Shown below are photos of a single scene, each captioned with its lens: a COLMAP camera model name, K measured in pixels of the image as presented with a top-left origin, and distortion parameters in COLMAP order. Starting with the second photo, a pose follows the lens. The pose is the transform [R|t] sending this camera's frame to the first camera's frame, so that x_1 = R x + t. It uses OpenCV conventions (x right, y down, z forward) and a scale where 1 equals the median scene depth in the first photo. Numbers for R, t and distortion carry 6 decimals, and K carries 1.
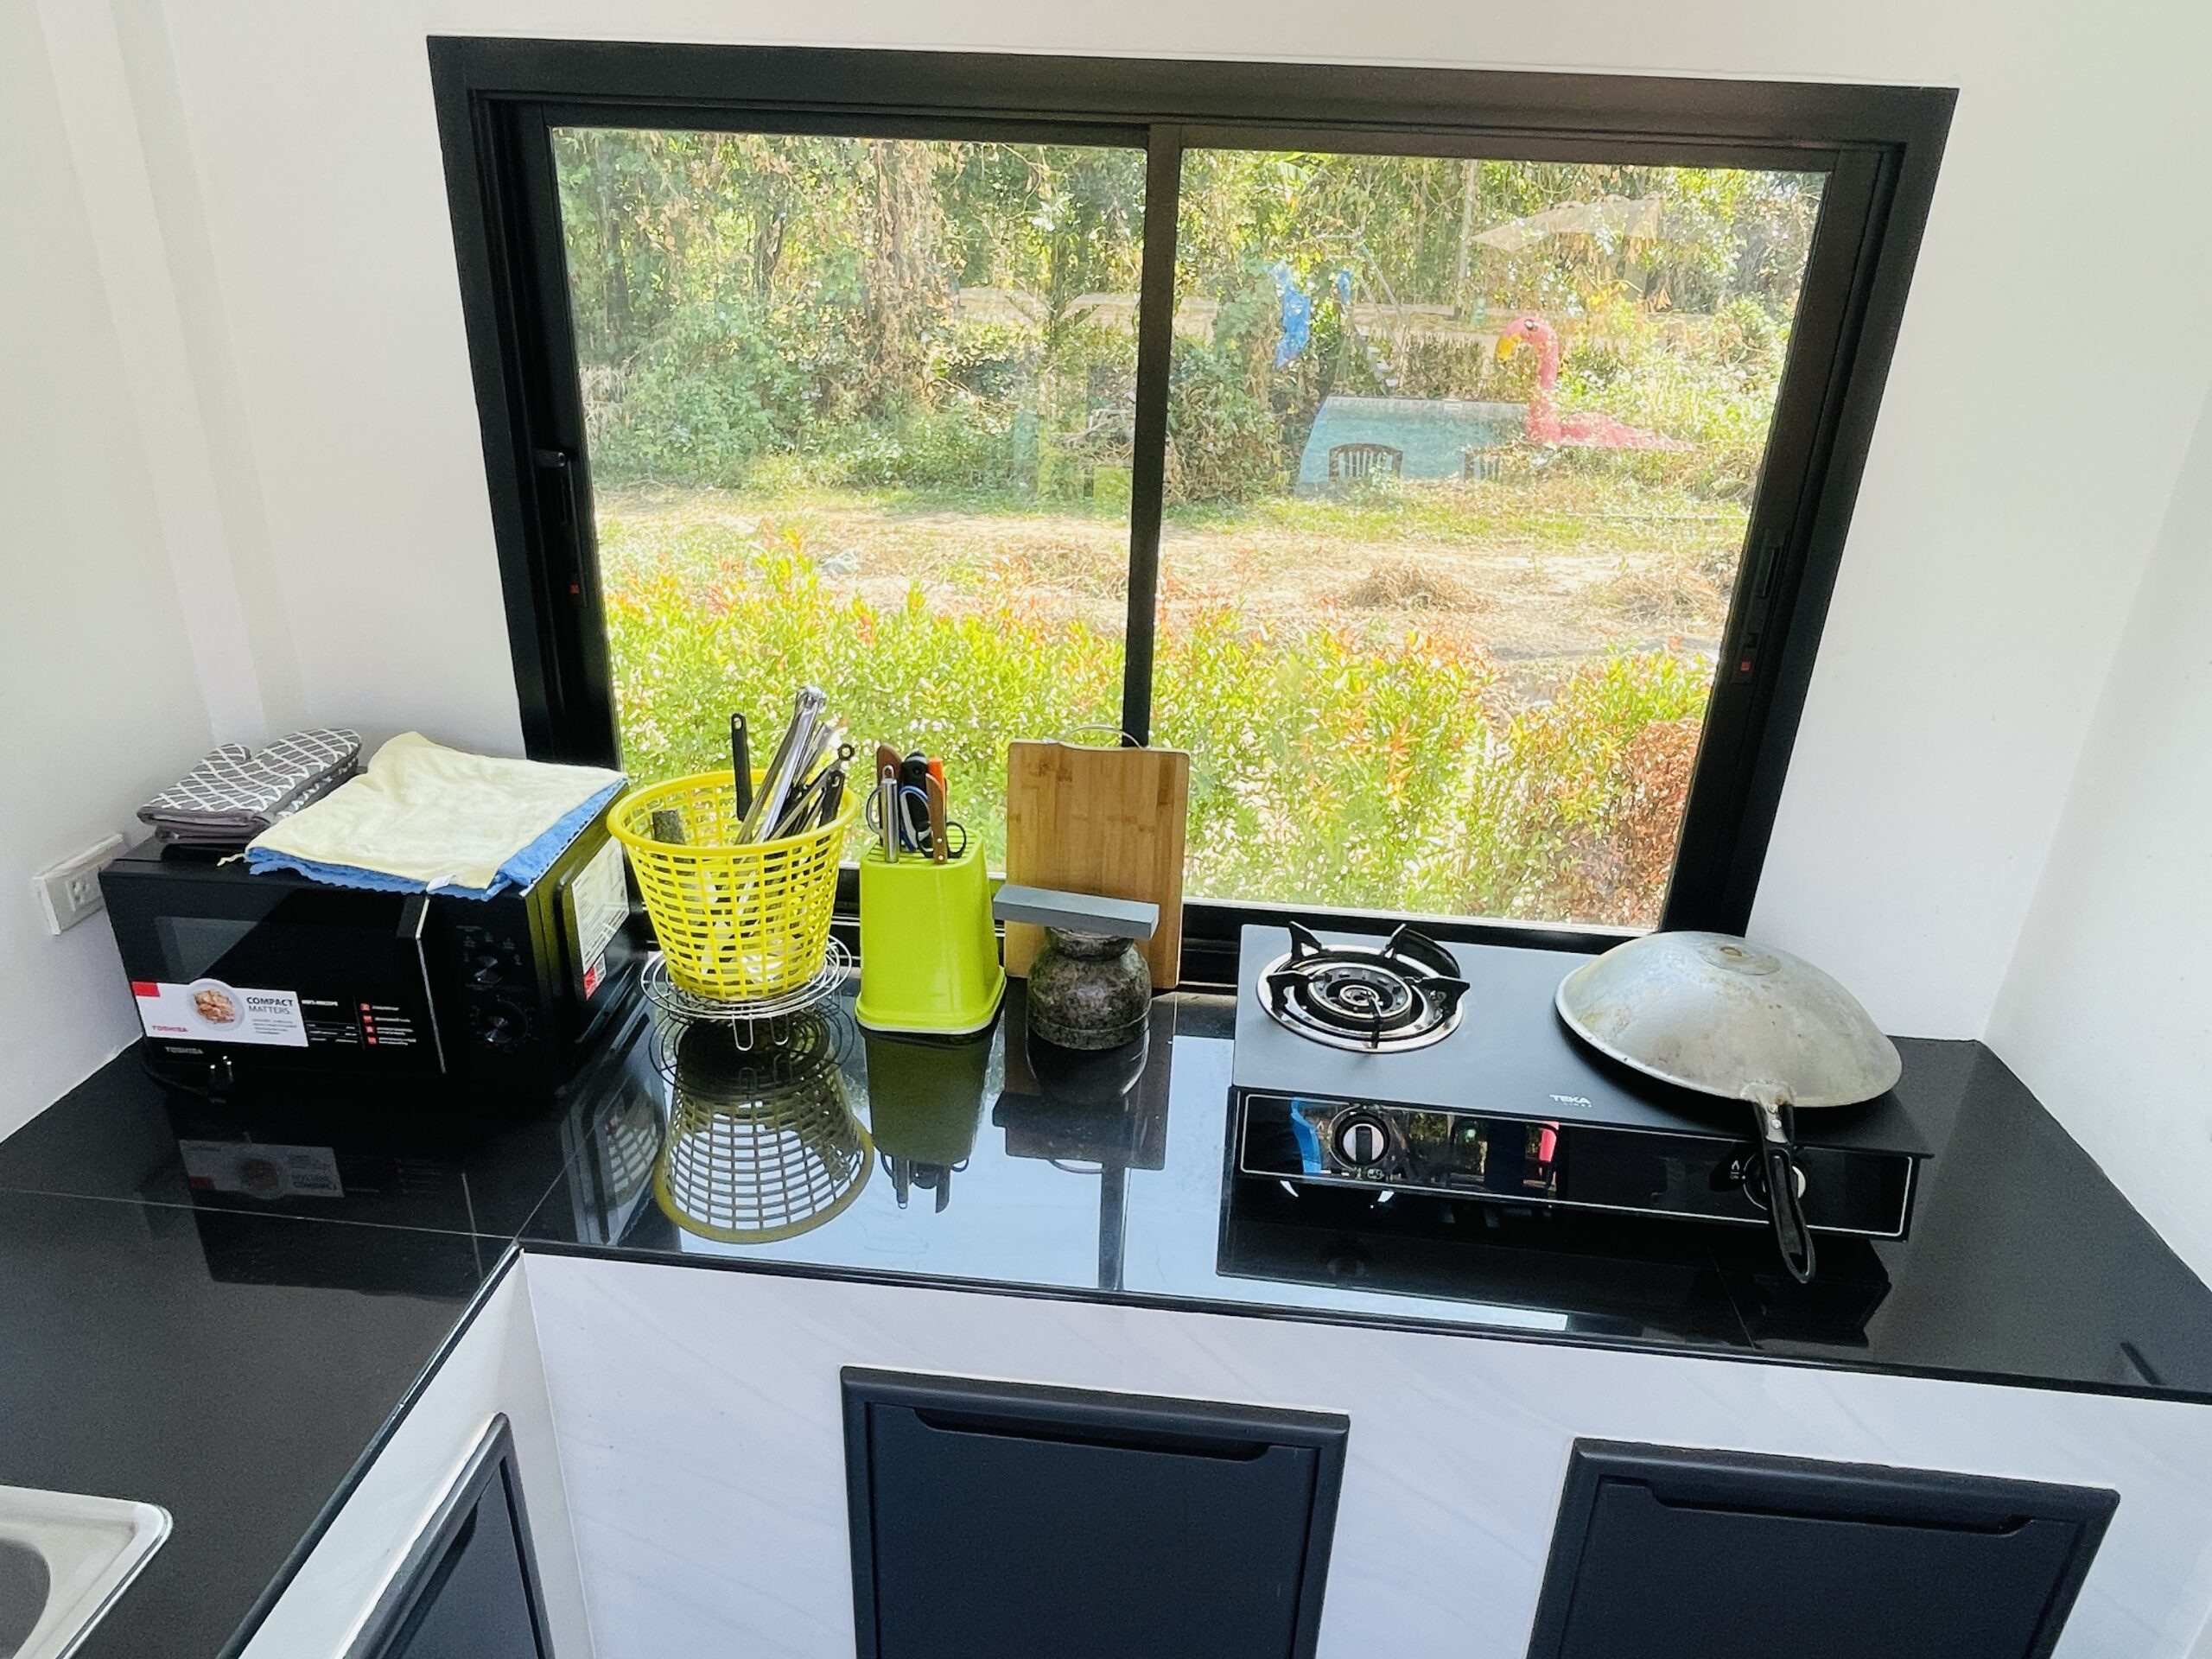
lens RADIAL K [[1356.7, 0, 1097.2], [0, 1356.7, 814.7], [0, 0, 1]] dist [-0.009347, -0.000368]
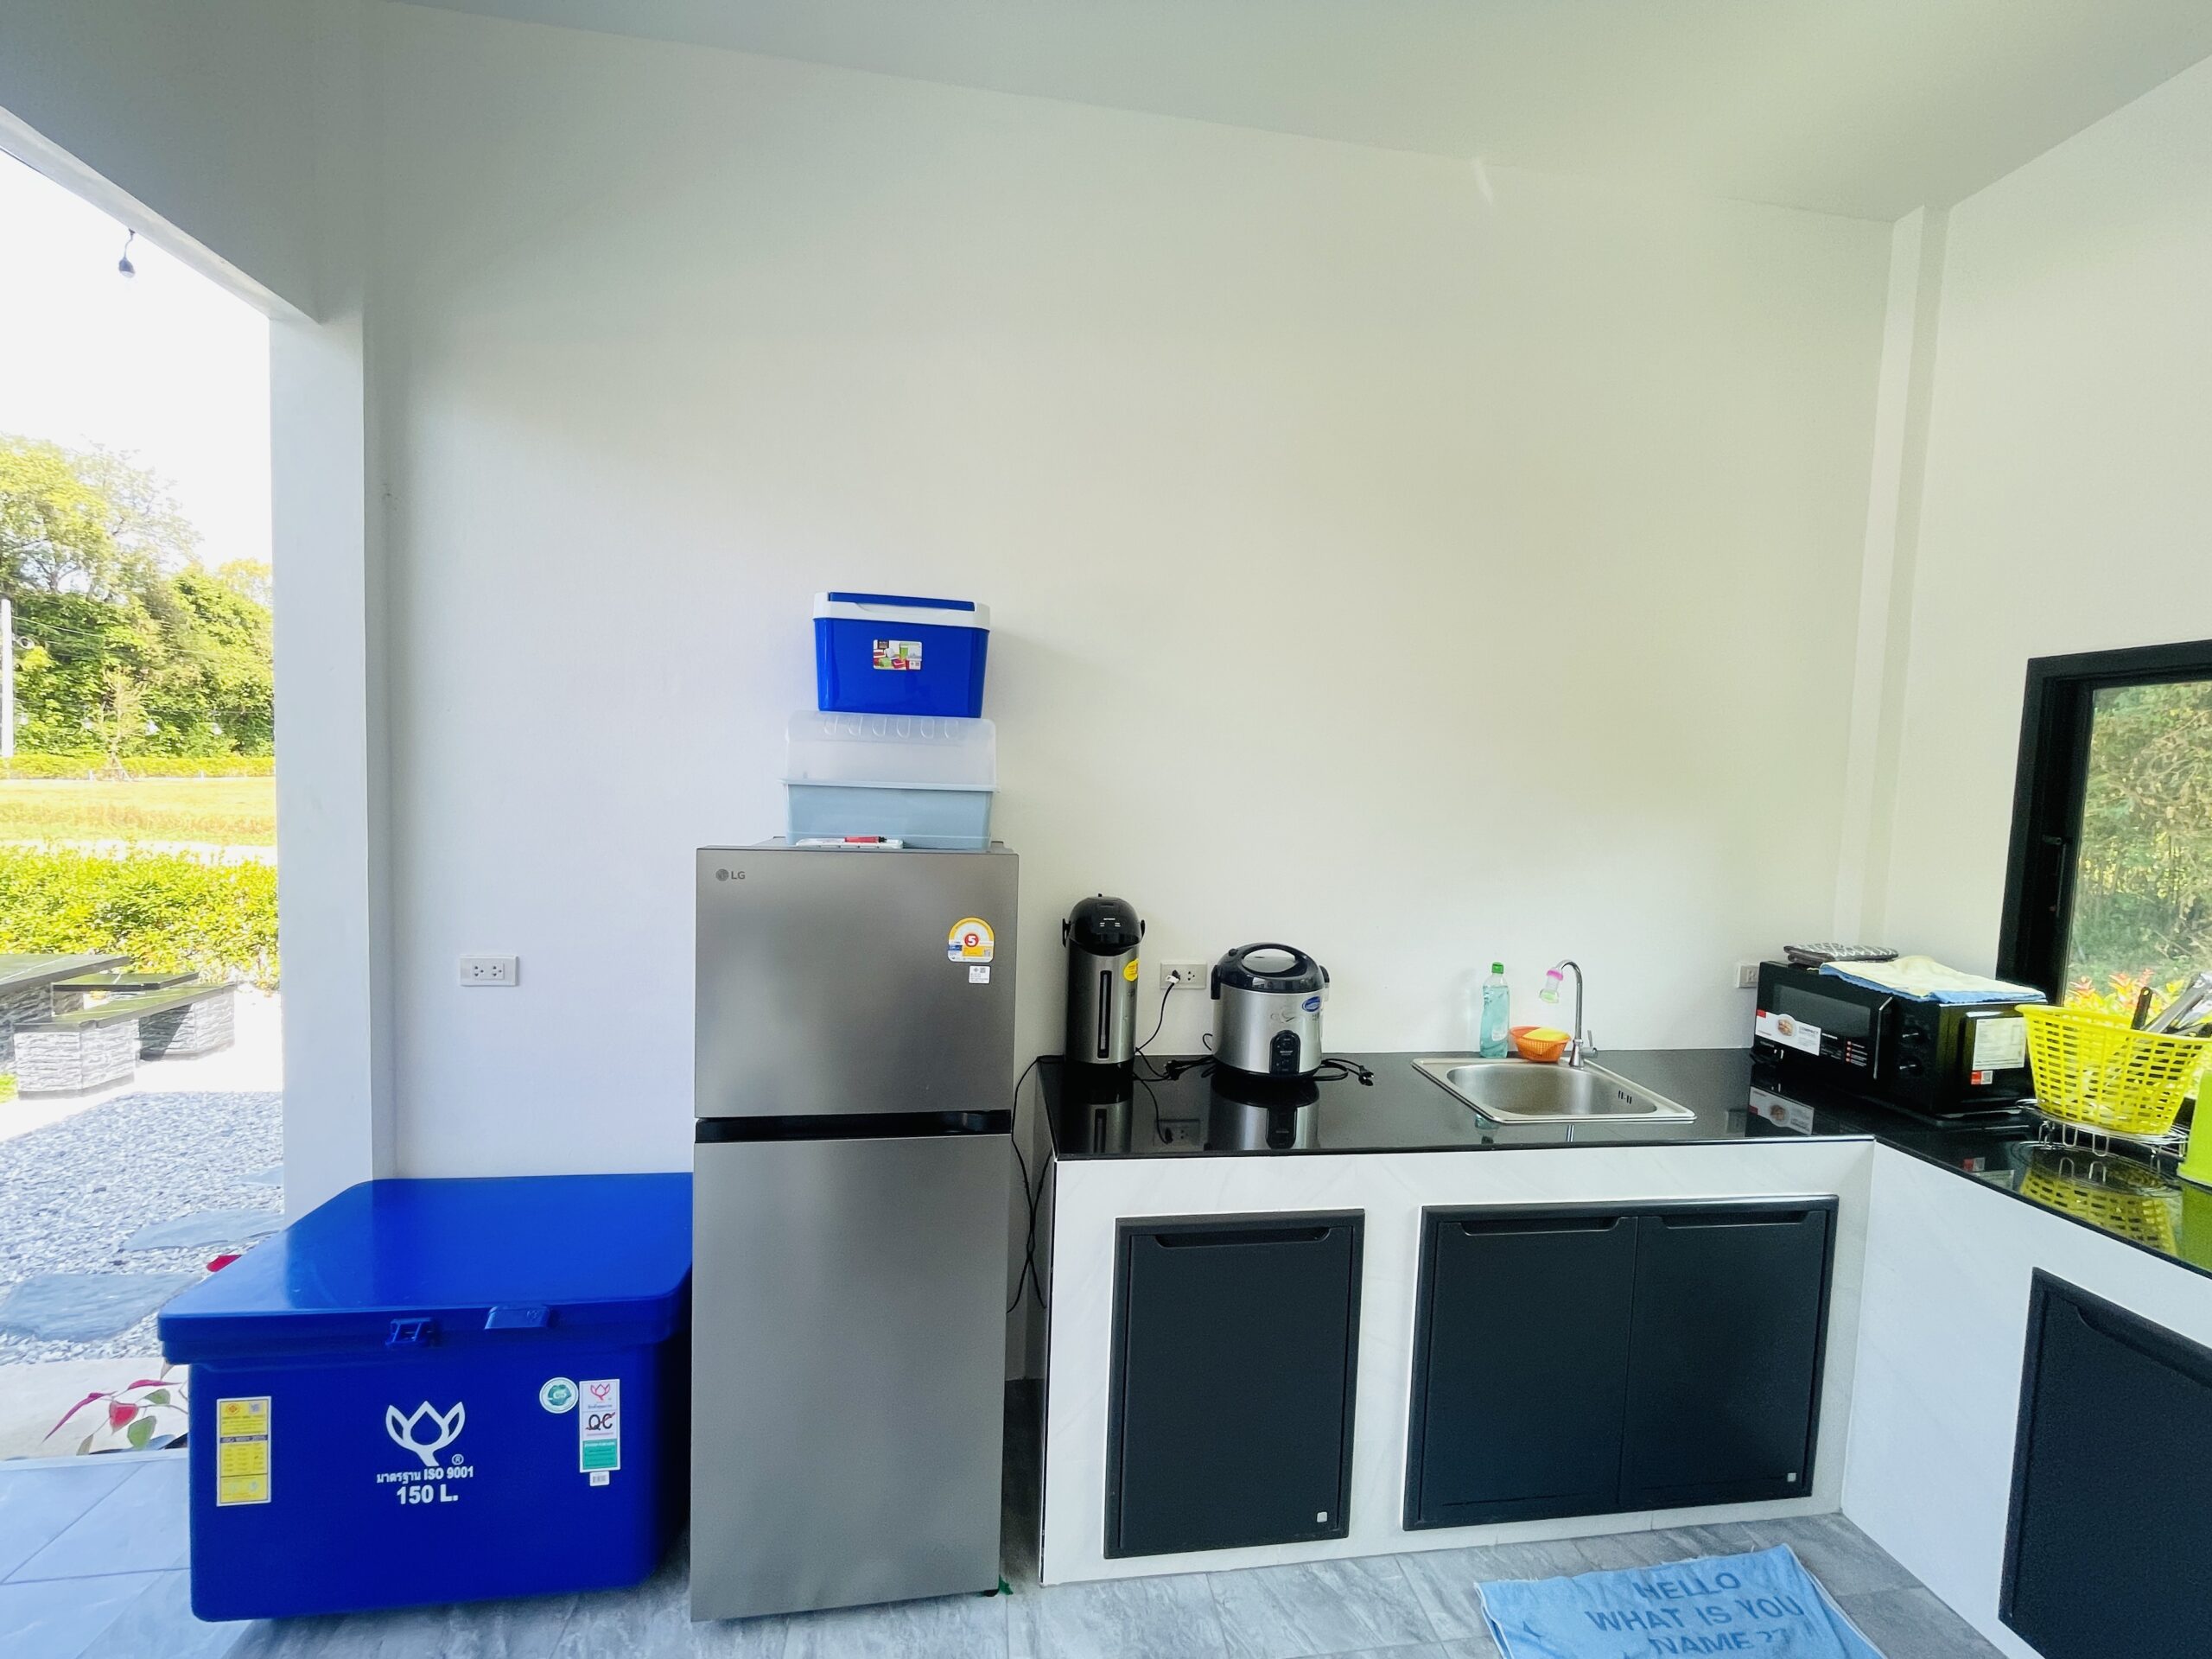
lens RADIAL K [[899.8, 0, 1107.8], [0, 899.8, 832.5], [0, 0, 1]] dist [-0.003929, 0.000569]
pose [[0.222713, 0.034148, -0.974286, 0.601958], [-0.422214, 0.904175, -0.064824, 0.417635], [0.878712, 0.425795, 0.215789, -0.540042]]
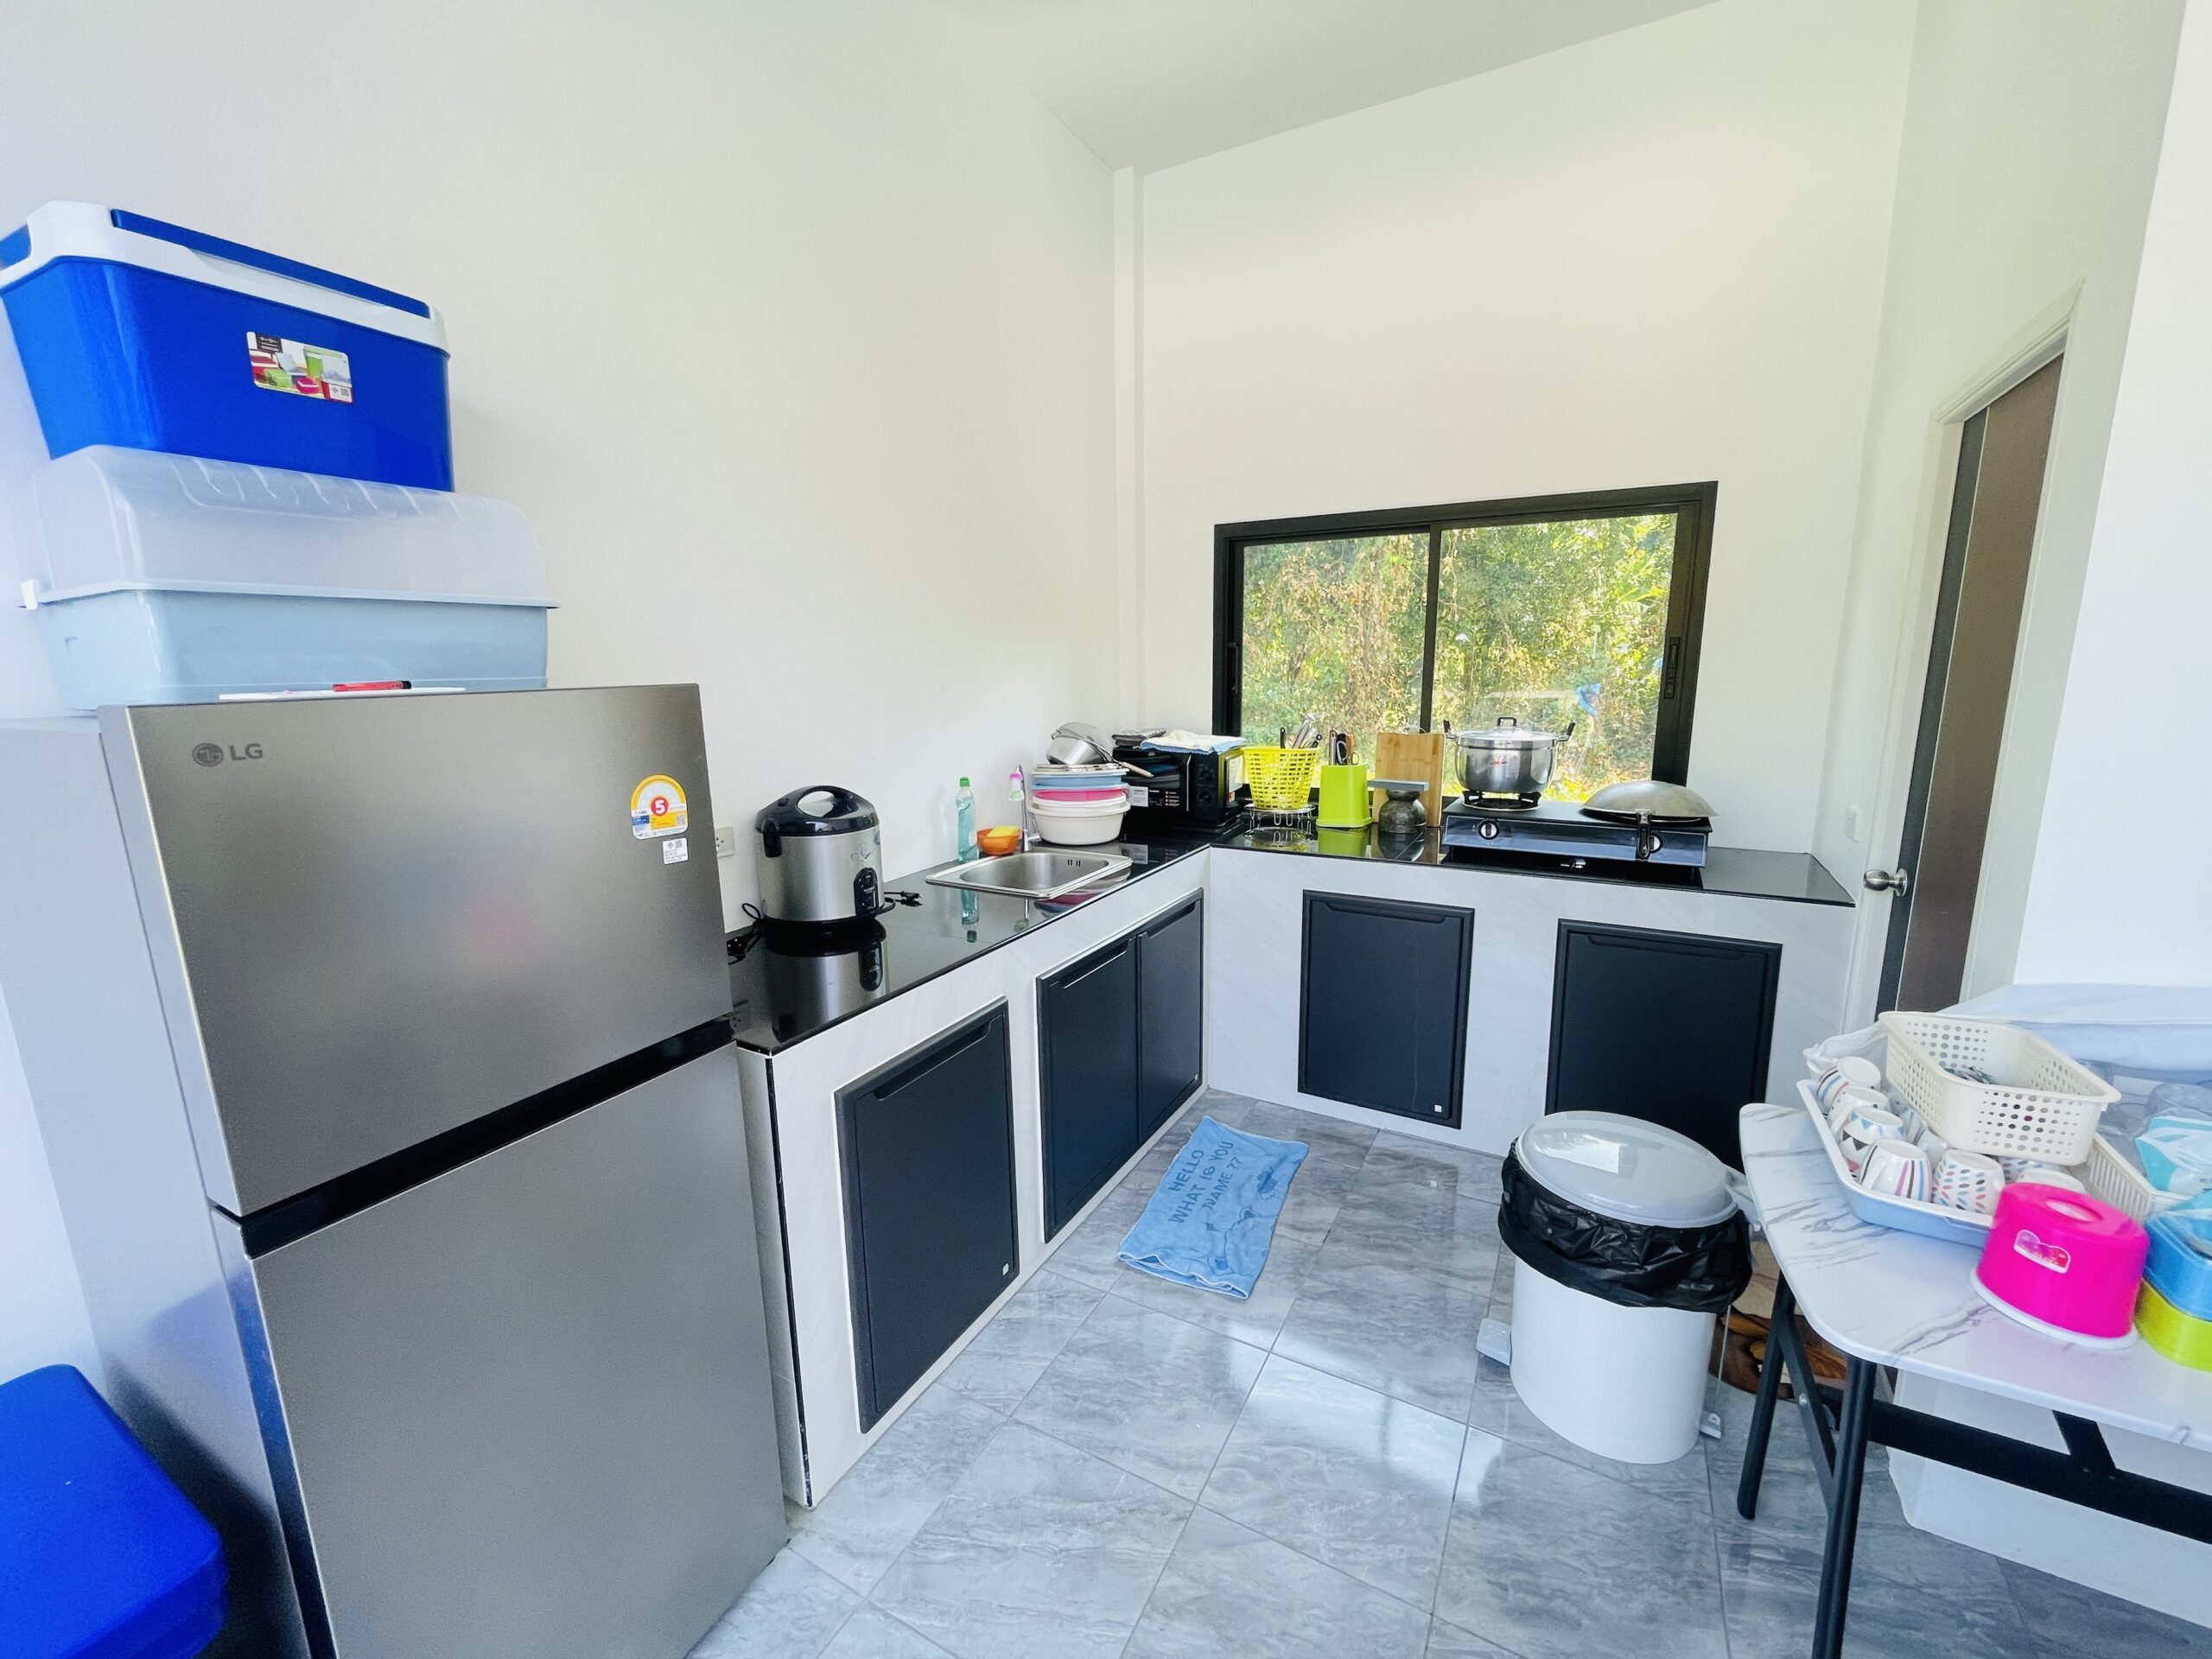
lens RADIAL K [[899.8, 0, 1103.6], [0, 899.8, 834.7], [0, 0, 1]] dist [-0.003929, 0.000569]
pose [[0.910900, 0.031274, -0.411441, 0.210529], [-0.124850, 0.971274, -0.202580, 0.659512], [0.393287, 0.235898, 0.888638, -0.921347]]
